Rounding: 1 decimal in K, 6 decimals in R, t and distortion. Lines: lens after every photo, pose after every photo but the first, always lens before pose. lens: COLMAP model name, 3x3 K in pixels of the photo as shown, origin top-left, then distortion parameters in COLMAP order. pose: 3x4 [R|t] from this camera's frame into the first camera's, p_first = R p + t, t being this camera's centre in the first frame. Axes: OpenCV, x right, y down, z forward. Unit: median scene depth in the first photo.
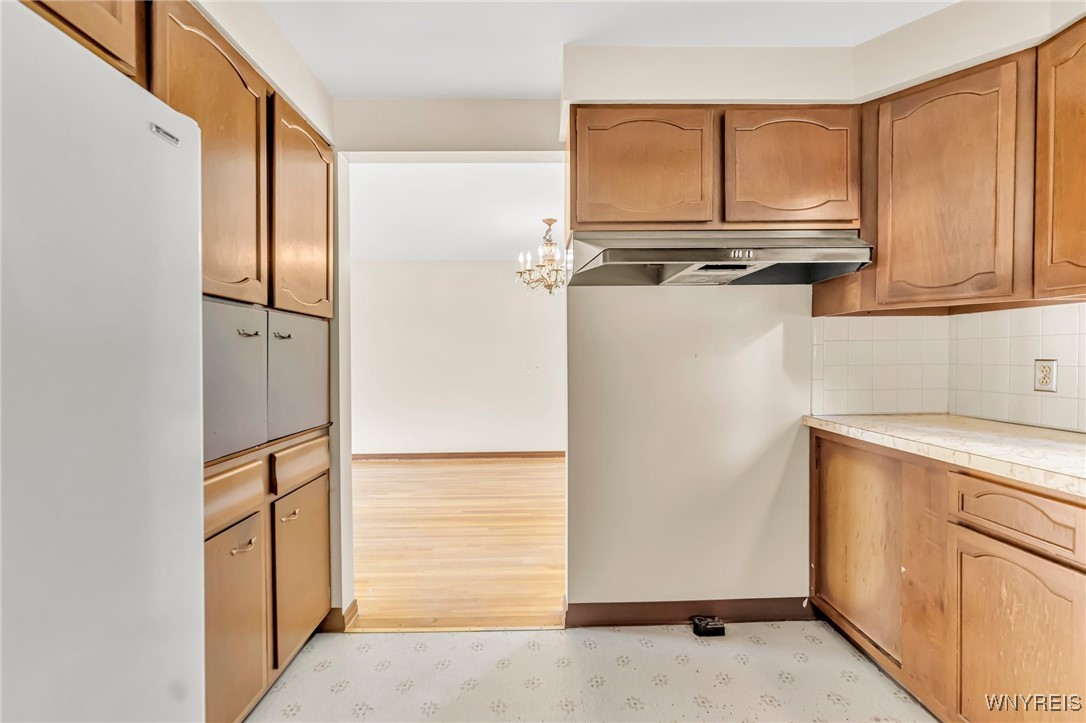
lens RADIAL K [[443.2, 0, 554.9], [0, 443.2, 357.3], [0, 0, 1]] dist [-0.002232, -0.000193]
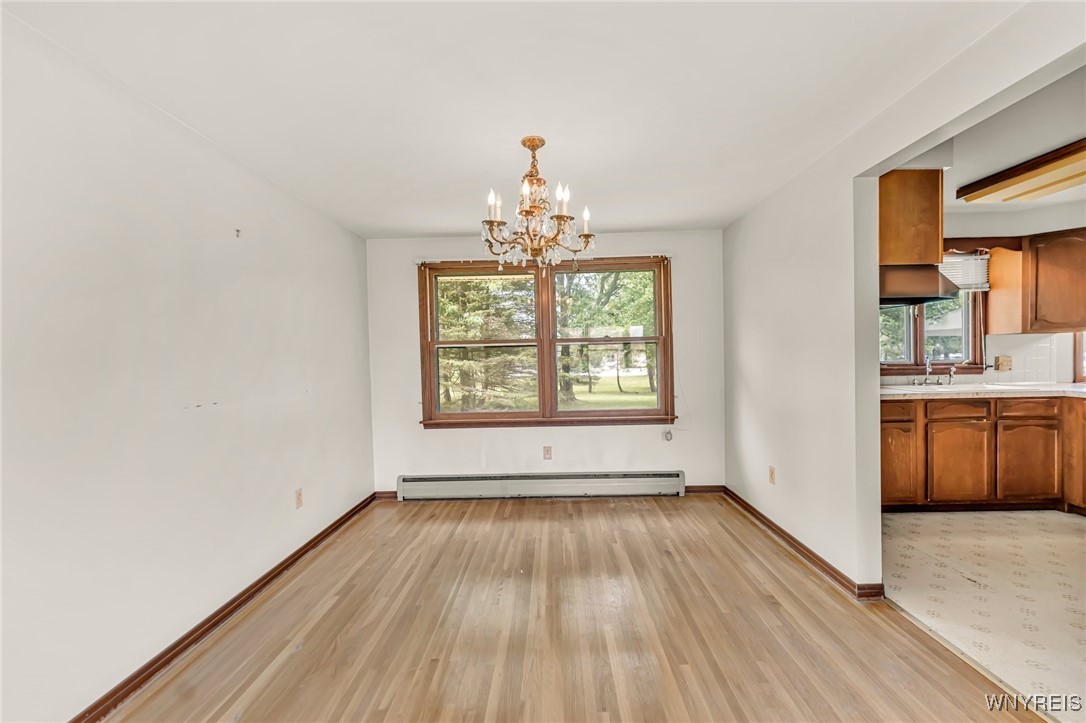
lens RADIAL K [[444.5, 0, 545.3], [0, 444.5, 365.6], [0, 0, 1]] dist [-0.000922, 0.000299]
pose [[0.055034, -0.011743, 0.998415, -1.235567], [0.024818, 0.999638, 0.010389, -0.021937], [-0.998176, 0.024206, 0.055305, 1.921931]]
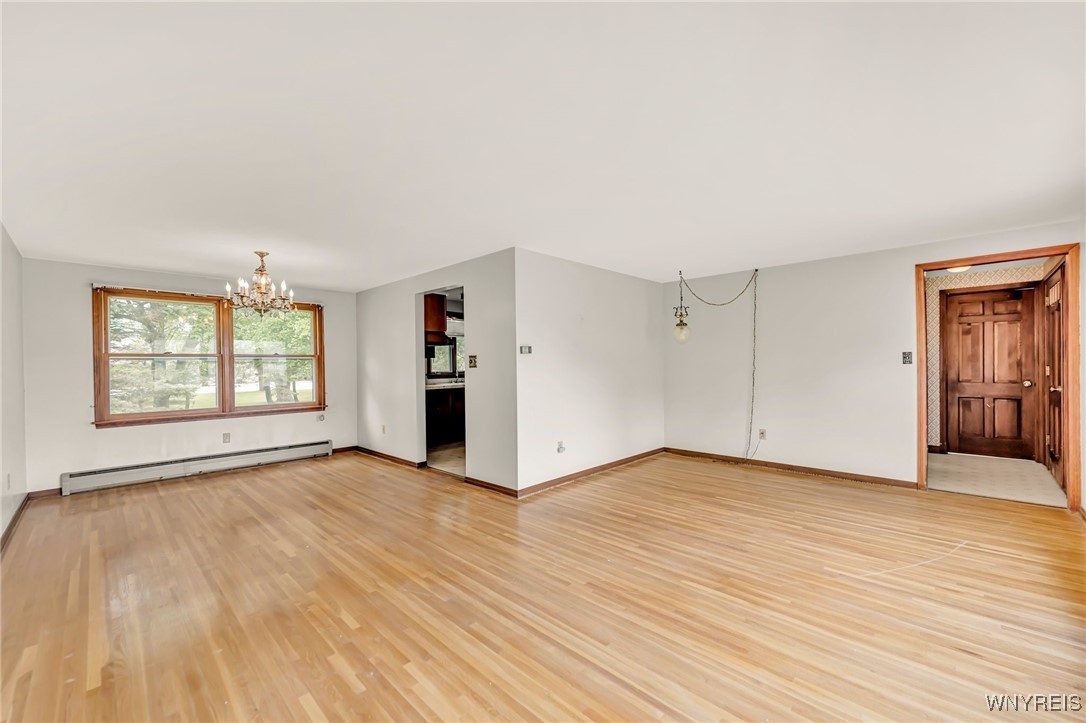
lens RADIAL K [[436.6, 0, 544.0], [0, 436.6, 365.5], [0, 0, 1]] dist [0.001512, 0.000077]
pose [[-0.687300, 0.014604, 0.726226, -2.655789], [0.020049, 0.999798, -0.001131, -0.006932], [-0.726097, 0.013783, -0.687455, 2.509044]]
